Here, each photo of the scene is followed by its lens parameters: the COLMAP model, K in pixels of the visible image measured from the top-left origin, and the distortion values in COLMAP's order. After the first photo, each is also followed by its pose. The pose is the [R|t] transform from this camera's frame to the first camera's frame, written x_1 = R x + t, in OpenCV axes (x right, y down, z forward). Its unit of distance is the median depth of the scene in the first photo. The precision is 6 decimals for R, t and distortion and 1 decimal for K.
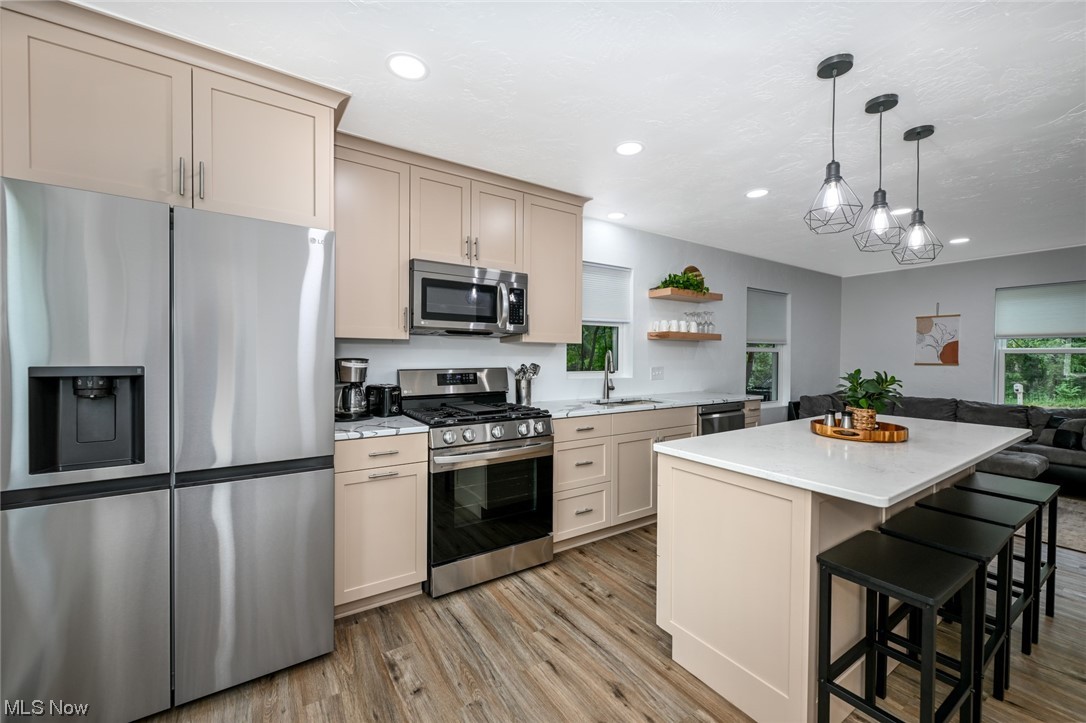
lens RADIAL K [[433.9, 0, 536.2], [0, 433.9, 360.8], [0, 0, 1]] dist [0.000644, -0.000400]
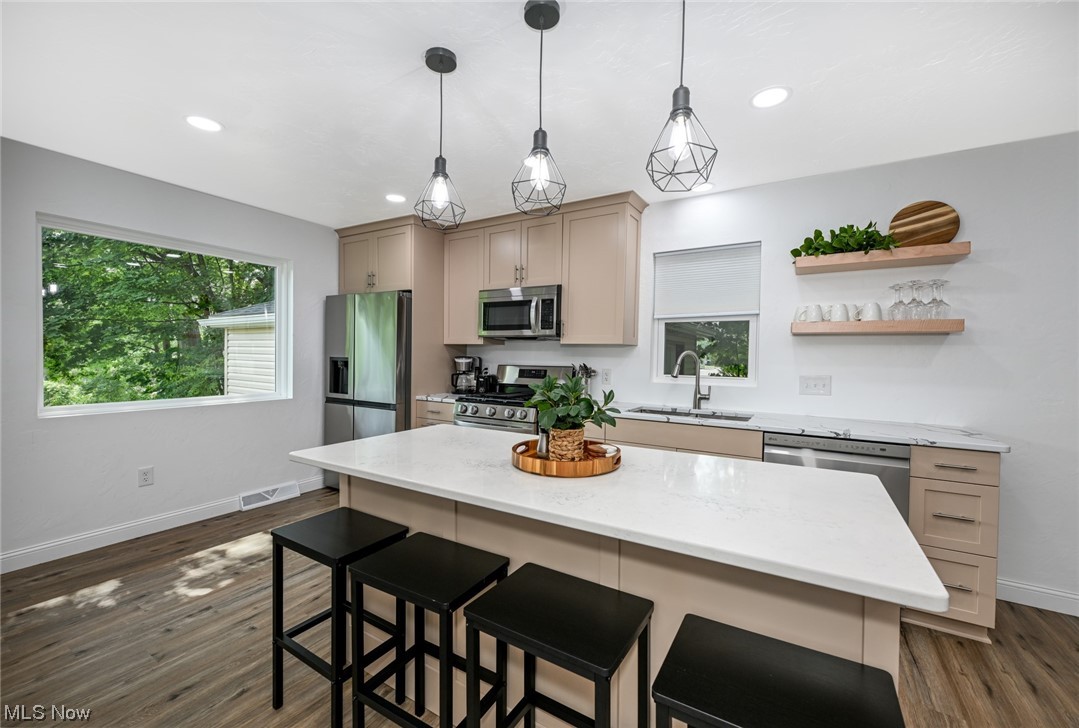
lens RADIAL K [[431.1, 0, 535.5], [0, 431.1, 364.3], [0, 0, 1]] dist [0.000644, -0.000400]
pose [[0.424679, 0.020553, -0.905111, 0.981614], [-0.023680, 0.999652, 0.011590, -0.001496], [0.905034, 0.016511, 0.425018, 0.460533]]
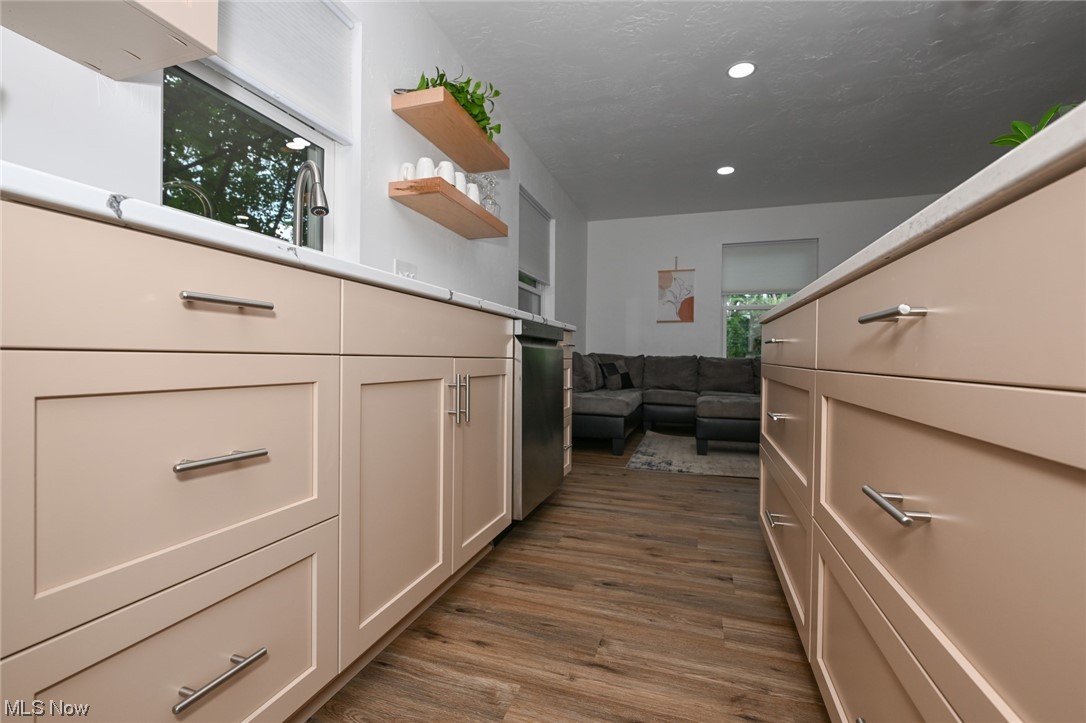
lens RADIAL K [[483.0, 0, 545.7], [0, 483.0, 361.6], [0, 0, 1]] dist [0.001954, -0.001033]
pose [[0.769278, 0.005641, 0.638890, 0.076082], [-0.003000, 0.999982, -0.005217, 0.180729], [-0.638907, 0.002096, 0.769281, 0.680662]]
